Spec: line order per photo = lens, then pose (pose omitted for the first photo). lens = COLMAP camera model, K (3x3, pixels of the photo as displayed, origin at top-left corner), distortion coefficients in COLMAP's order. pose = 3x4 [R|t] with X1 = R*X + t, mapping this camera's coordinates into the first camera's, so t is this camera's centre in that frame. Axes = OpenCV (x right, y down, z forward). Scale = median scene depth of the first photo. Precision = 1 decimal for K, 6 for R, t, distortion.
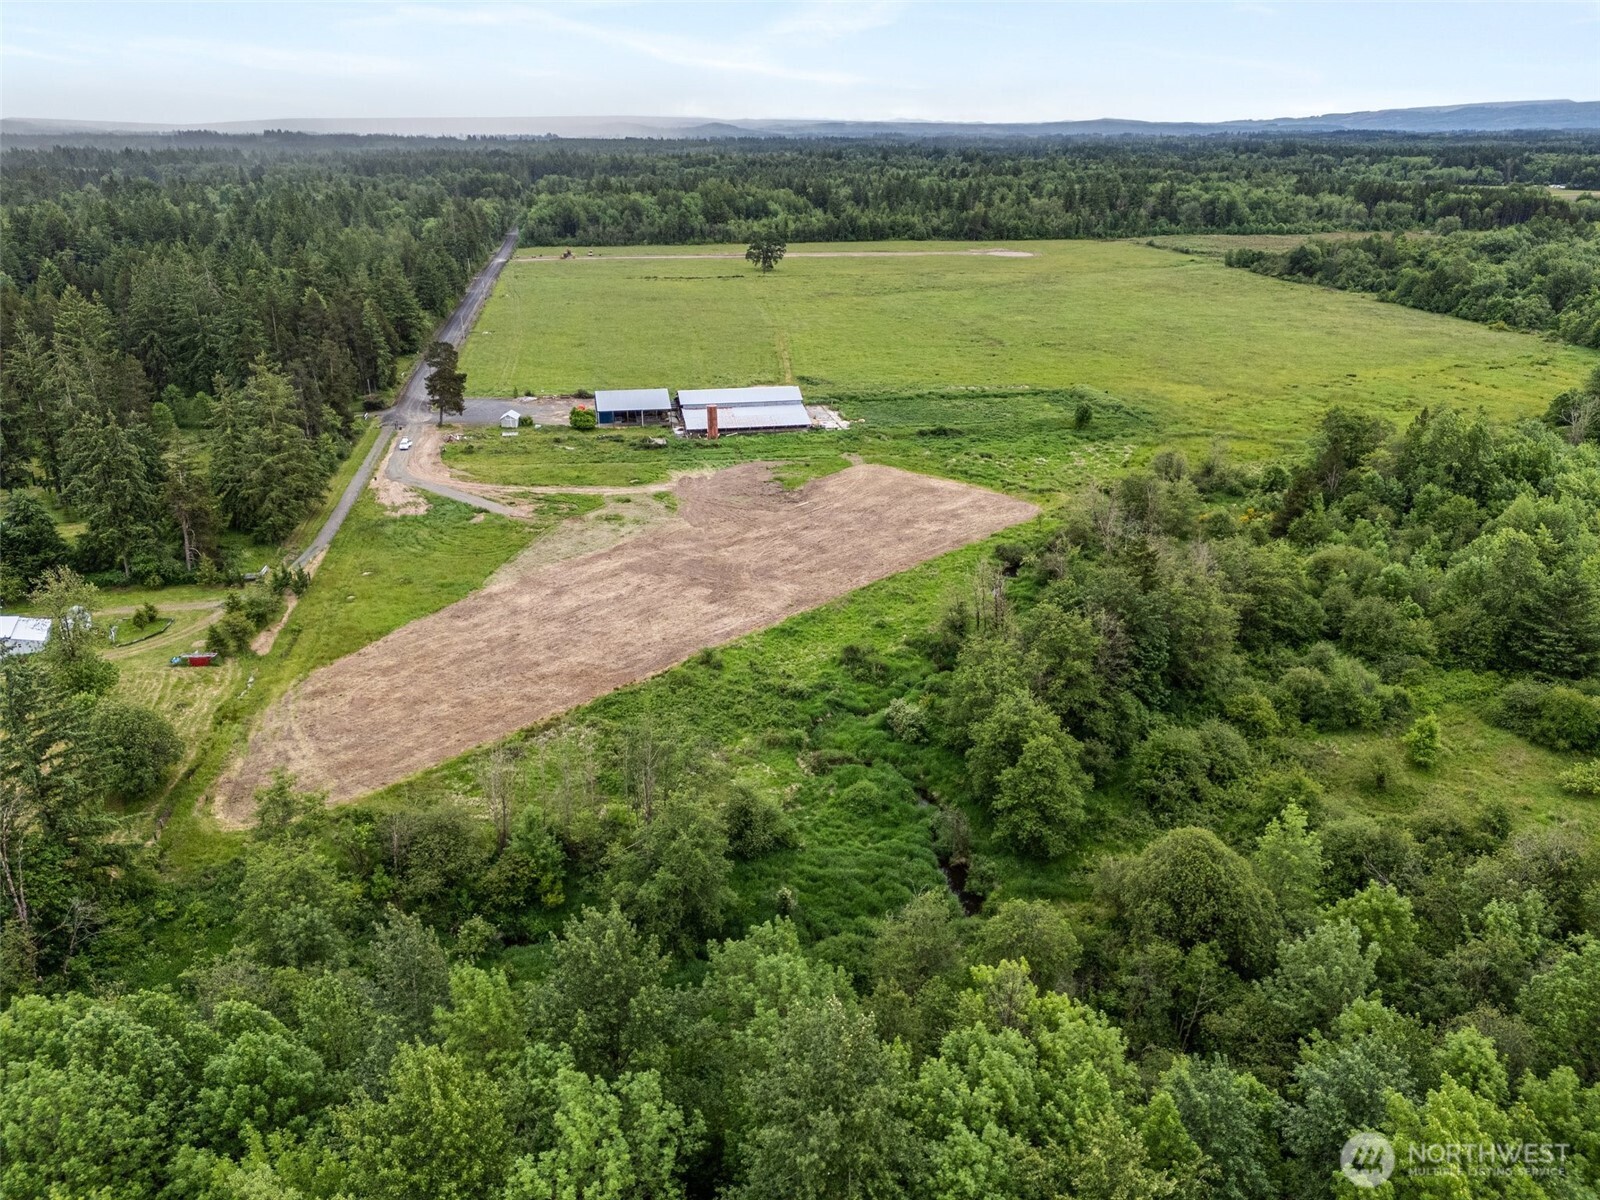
lens RADIAL K [[1175.8, 0, 804.0], [0, 1175.8, 598.2], [0, 0, 1]] dist [0.087841, -0.084232]
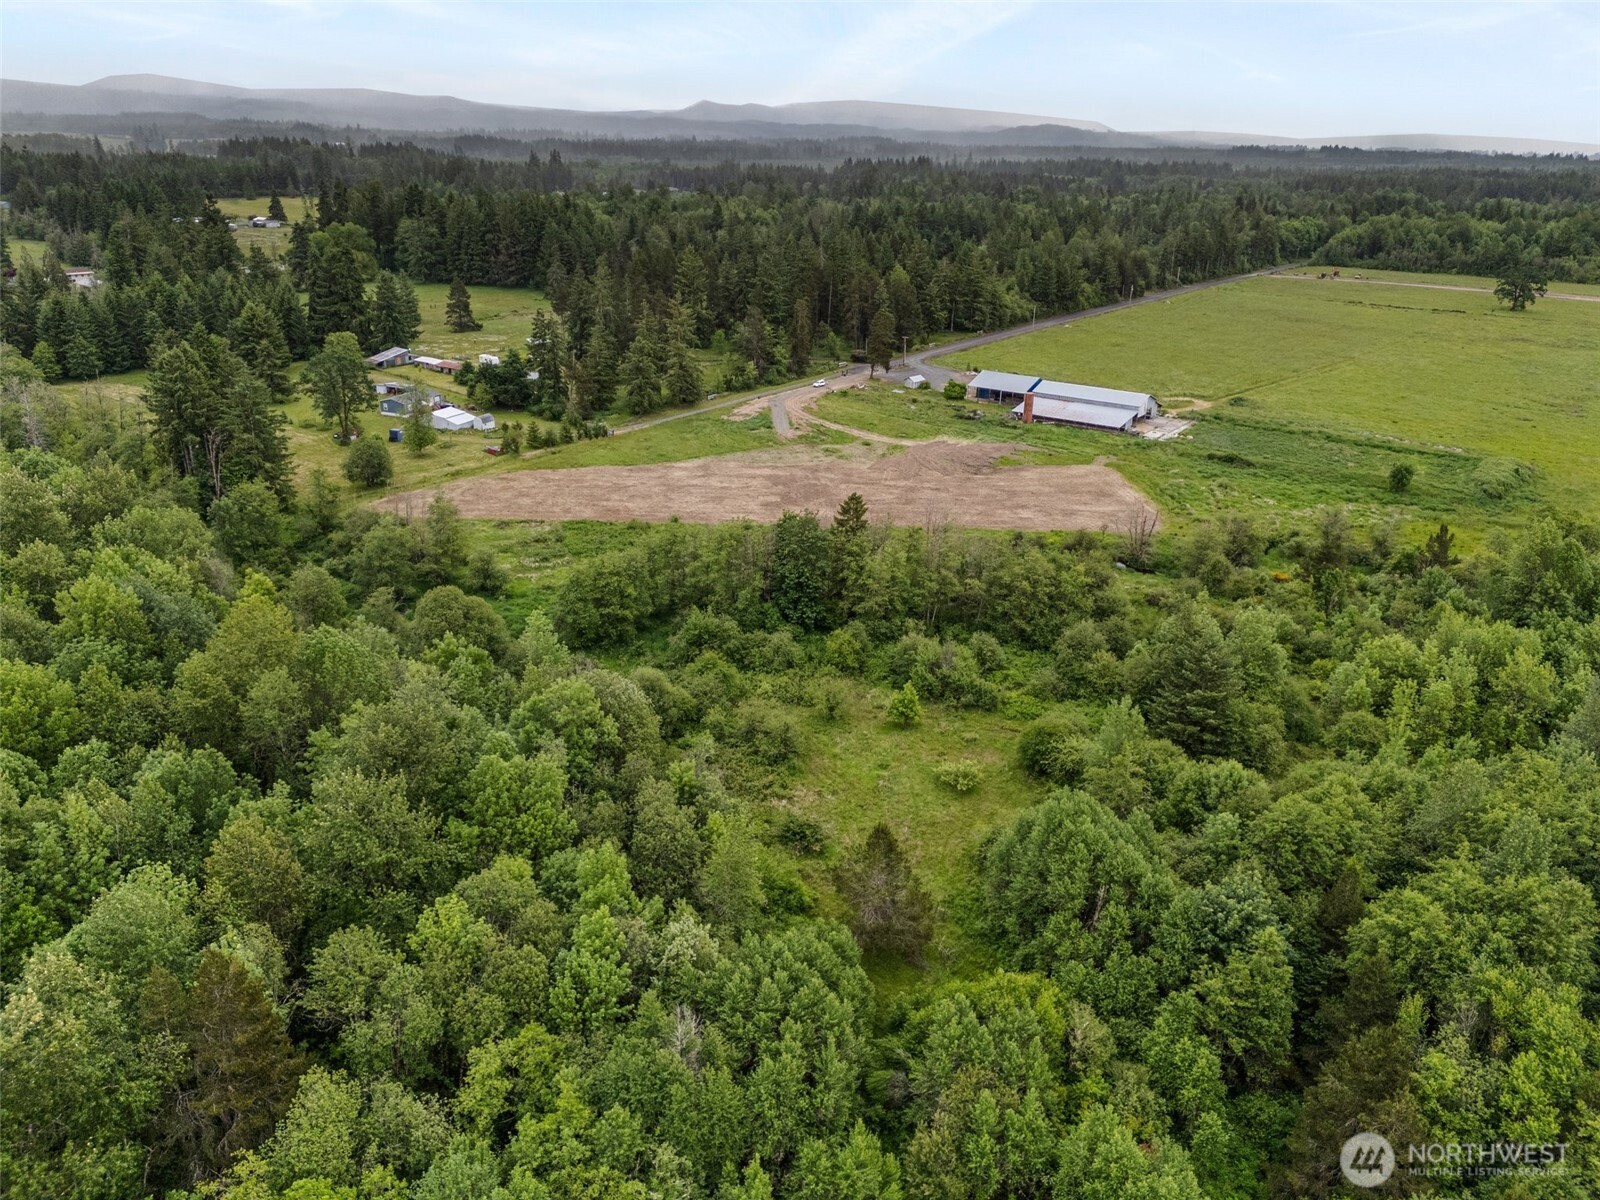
lens RADIAL K [[1175.8, 0, 792.0], [0, 1175.8, 602.4], [0, 0, 1]] dist [0.087841, -0.084232]
pose [[0.673330, 0.285495, -0.681997, 0.731459], [-0.290989, 0.950320, 0.110529, -0.039986], [0.679671, 0.124031, 0.722955, 0.064915]]
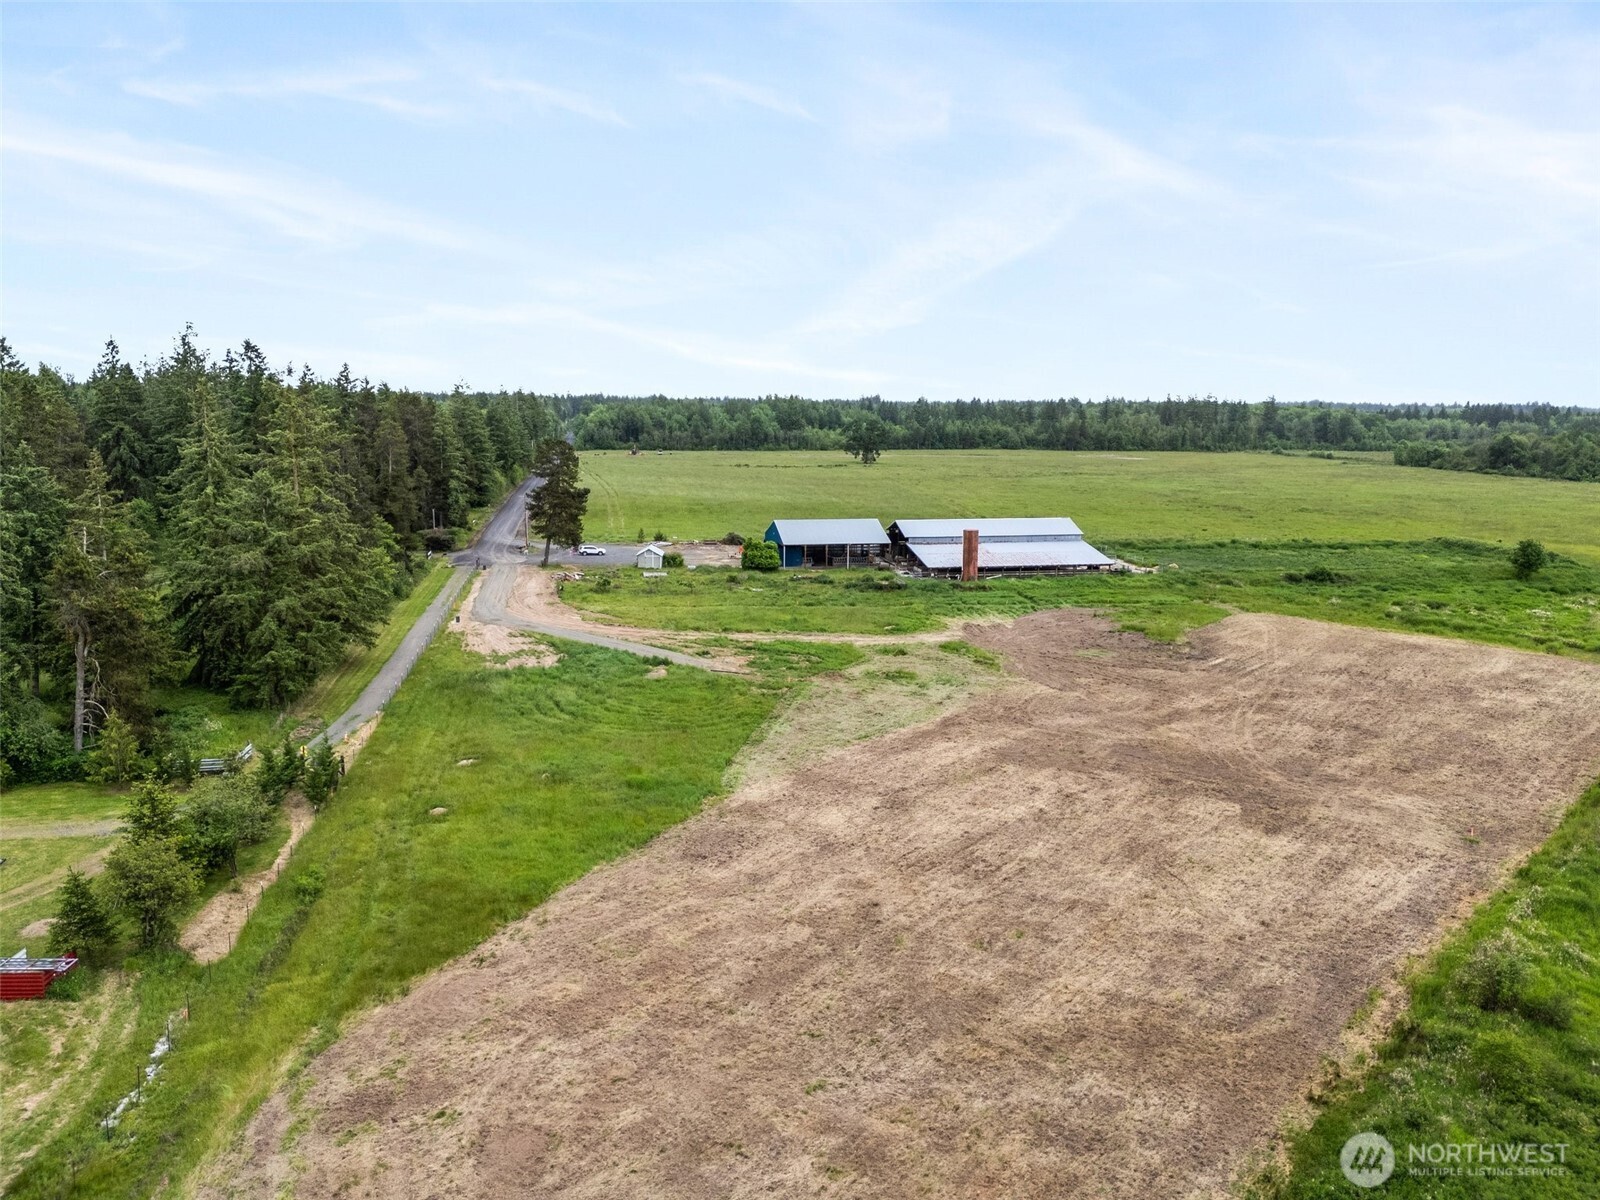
lens RADIAL K [[1175.8, 0, 805.3], [0, 1175.8, 591.7], [0, 0, 1]] dist [0.087841, -0.084232]
pose [[0.999968, 0.007984, -0.000267, -0.205824], [-0.007851, 0.976000, -0.217628, 0.012028], [-0.001477, 0.217623, 0.976032, 0.465875]]
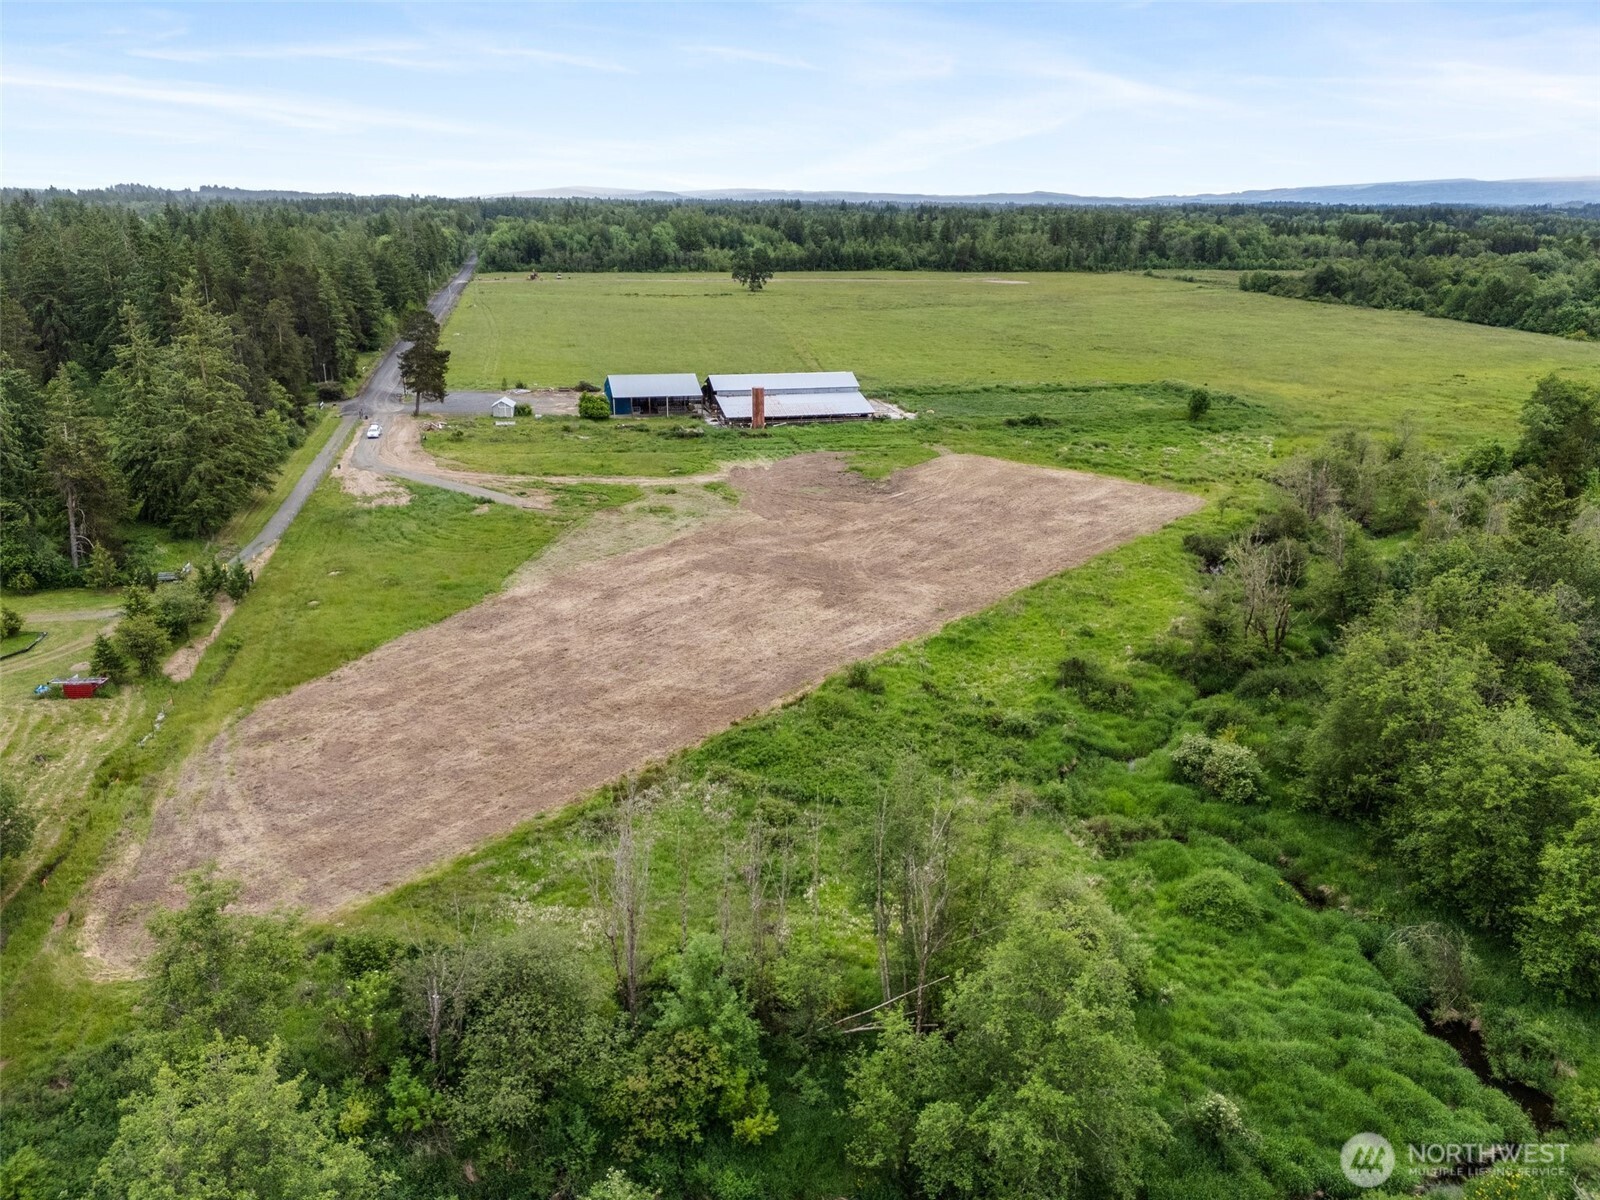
lens RADIAL K [[1175.8, 0, 803.5], [0, 1175.8, 595.5], [0, 0, 1]] dist [0.087841, -0.084232]
pose [[0.998800, -0.006515, 0.048549, -0.106814], [0.009159, 0.998475, -0.054437, 0.029314], [-0.048120, 0.054816, 0.997336, 0.242124]]
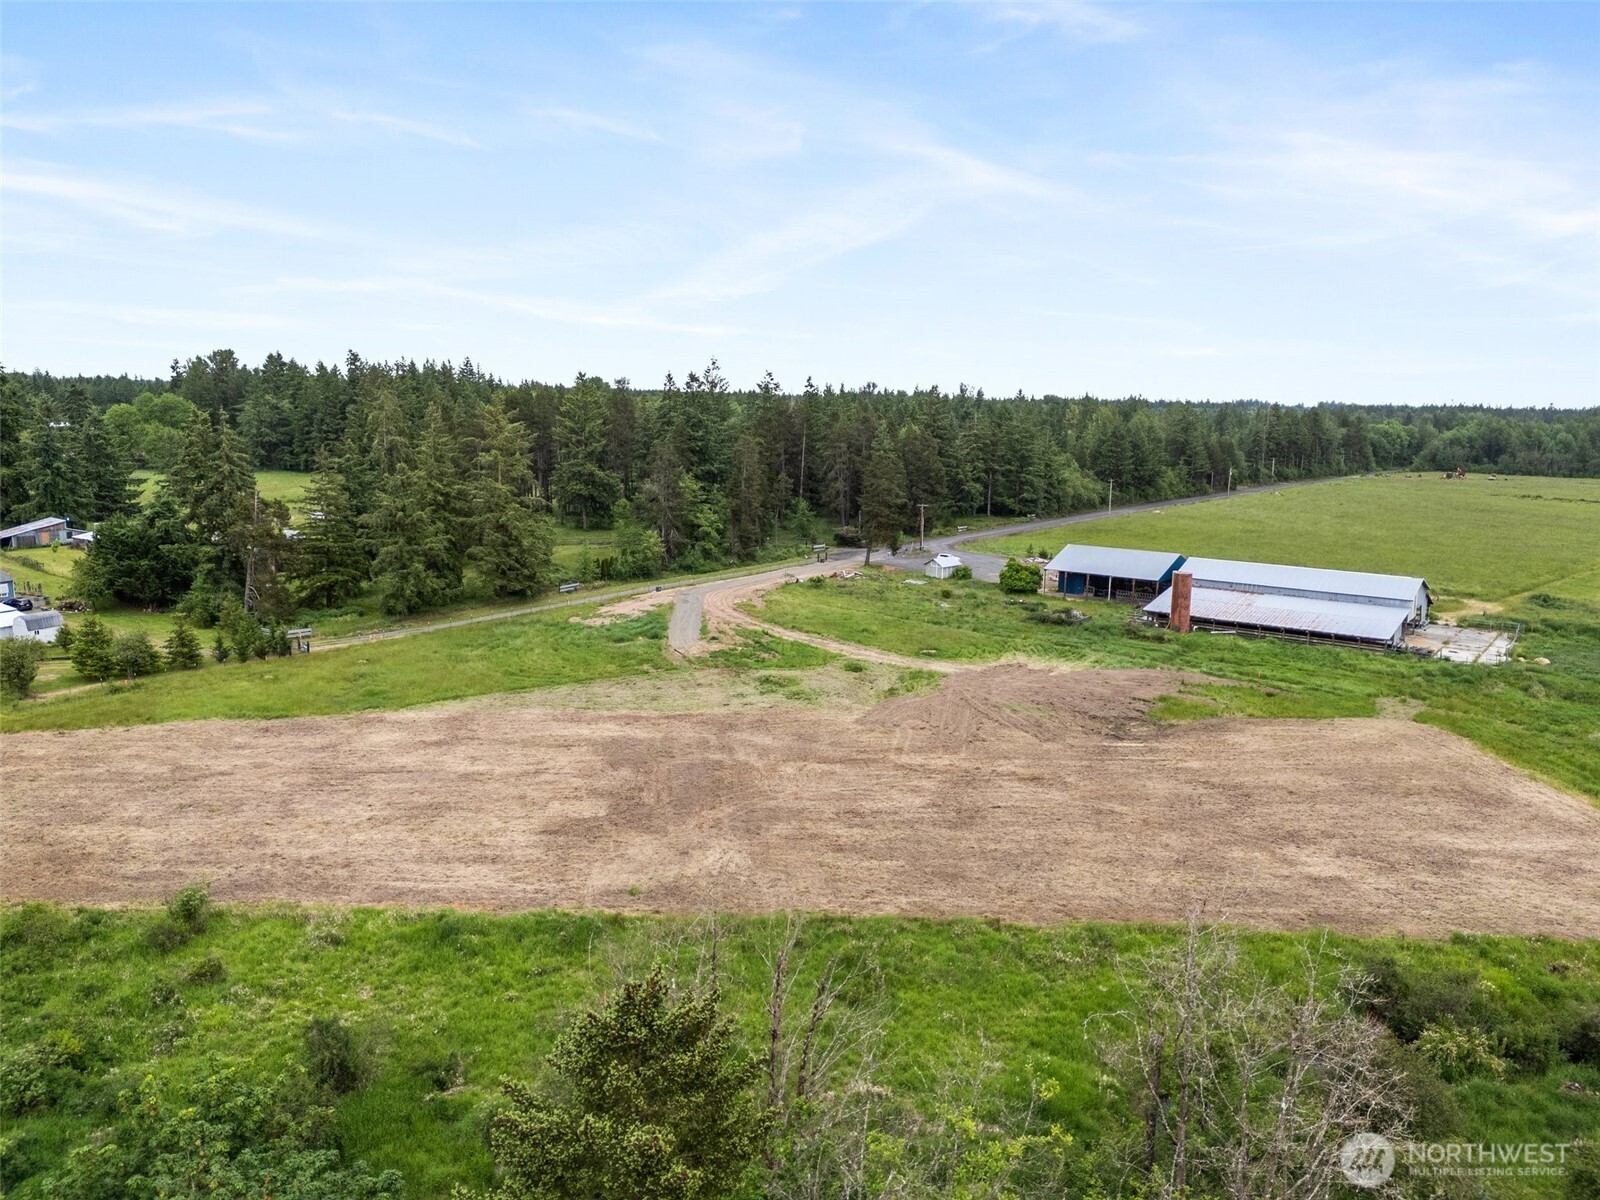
lens RADIAL K [[1175.8, 0, 793.6], [0, 1175.8, 591.1], [0, 0, 1]] dist [0.087841, -0.084232]
pose [[0.670218, 0.129865, -0.730714, 0.258868], [-0.290804, 0.951795, -0.097572, -0.056701], [0.682818, 0.277888, 0.675675, 0.605845]]
